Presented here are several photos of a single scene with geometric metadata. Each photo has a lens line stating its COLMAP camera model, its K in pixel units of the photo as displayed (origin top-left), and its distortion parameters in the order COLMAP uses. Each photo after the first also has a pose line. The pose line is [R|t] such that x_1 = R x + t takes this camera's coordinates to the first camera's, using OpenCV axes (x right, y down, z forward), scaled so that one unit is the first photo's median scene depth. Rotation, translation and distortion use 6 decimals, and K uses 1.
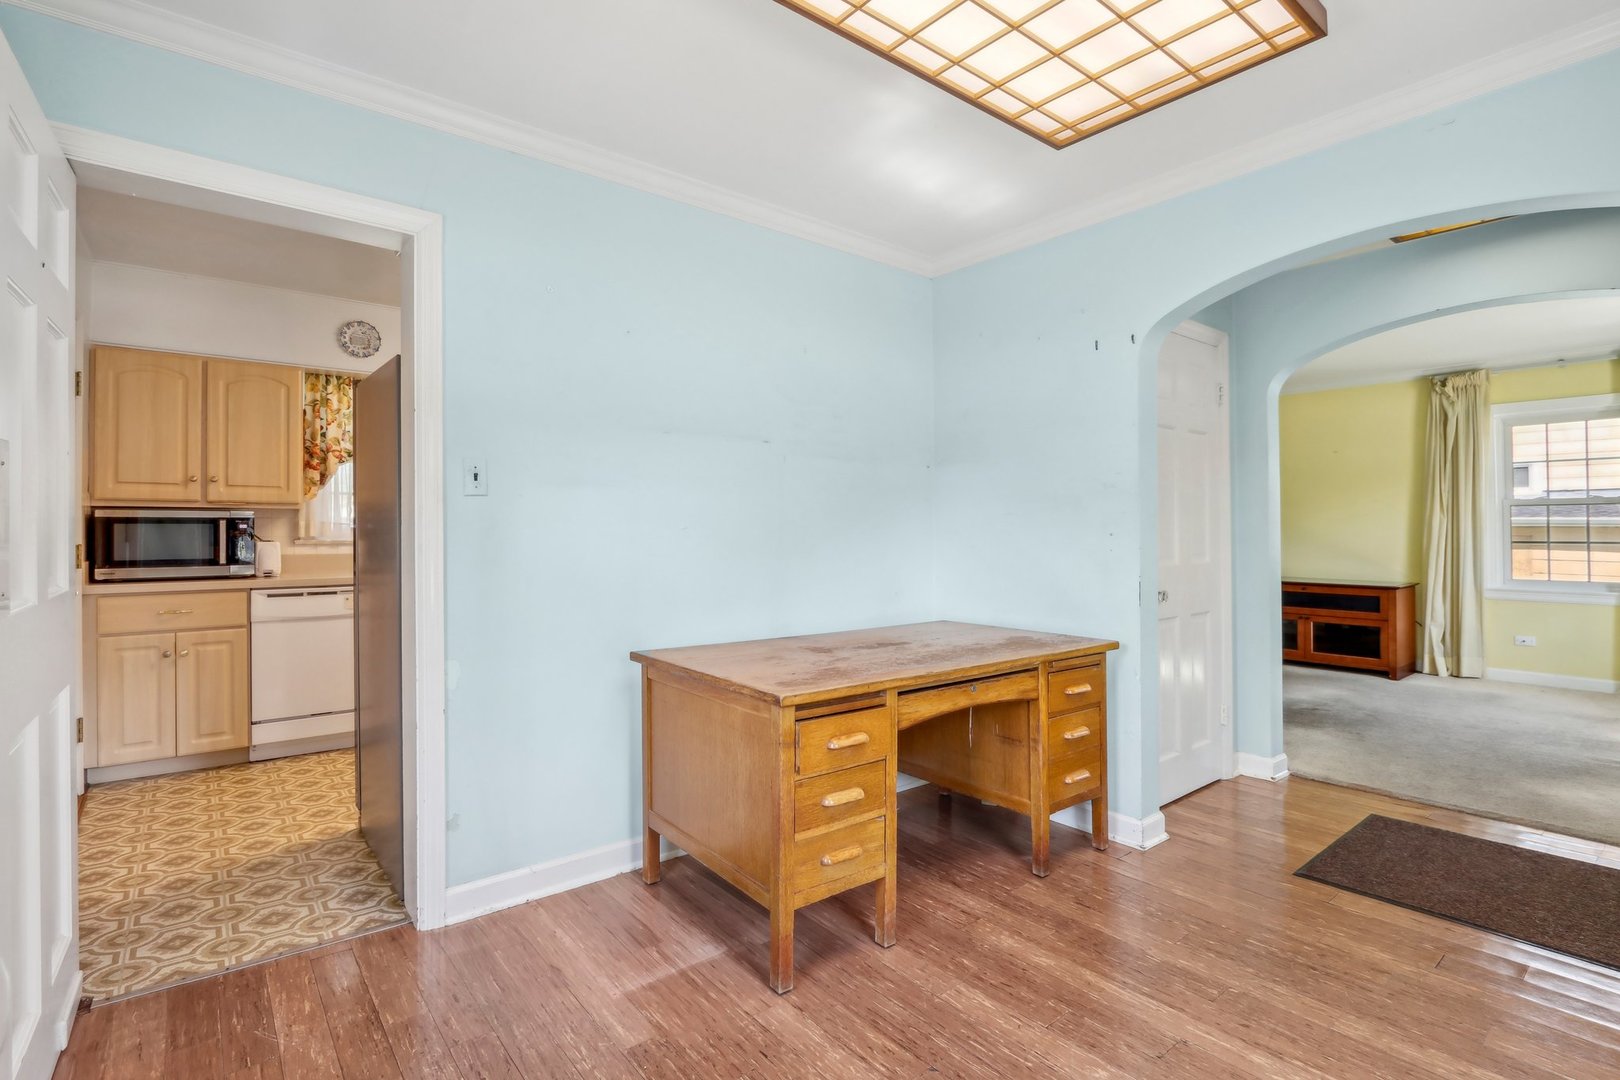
lens RADIAL K [[792.7, 0, 811.1], [0, 792.7, 518.0], [0, 0, 1]] dist [-0.009941, -0.000048]
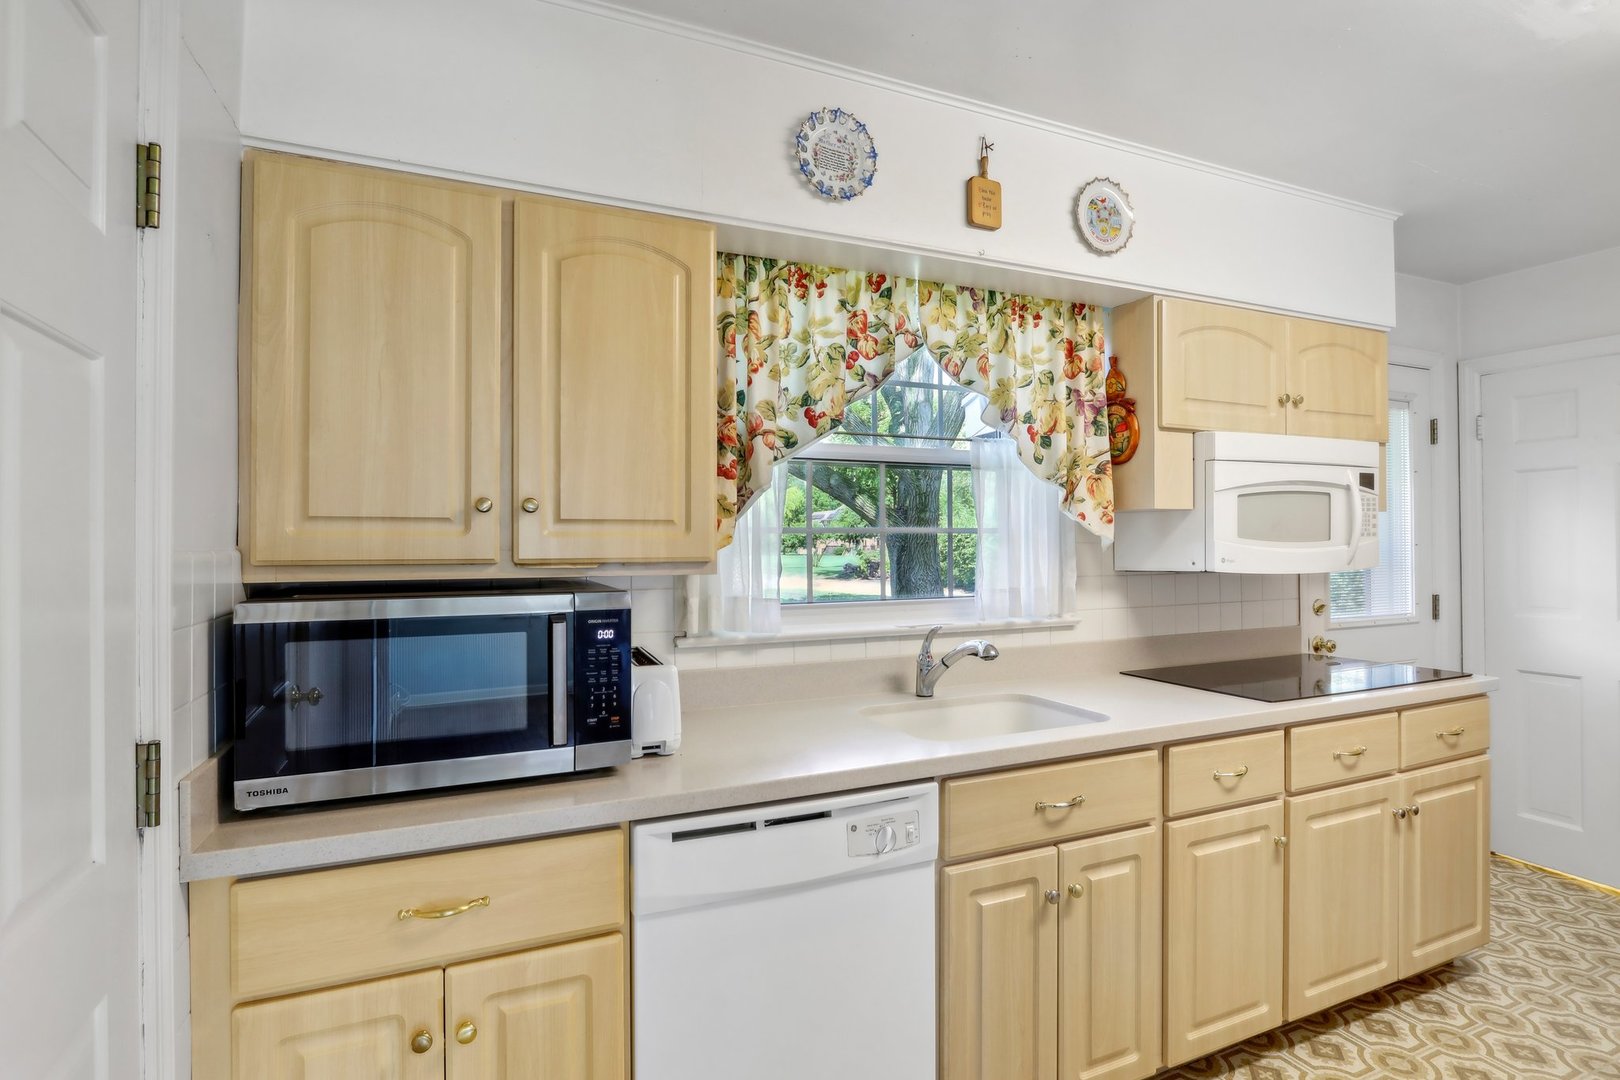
lens RADIAL K [[792.7, 0, 811.1], [0, 792.7, 518.0], [0, 0, 1]] dist [-0.009941, -0.000048]
pose [[0.971057, -0.014019, -0.238434, -0.529991], [0.009567, 0.999758, -0.019815, -0.033585], [0.238654, 0.016960, 0.970957, 0.654865]]
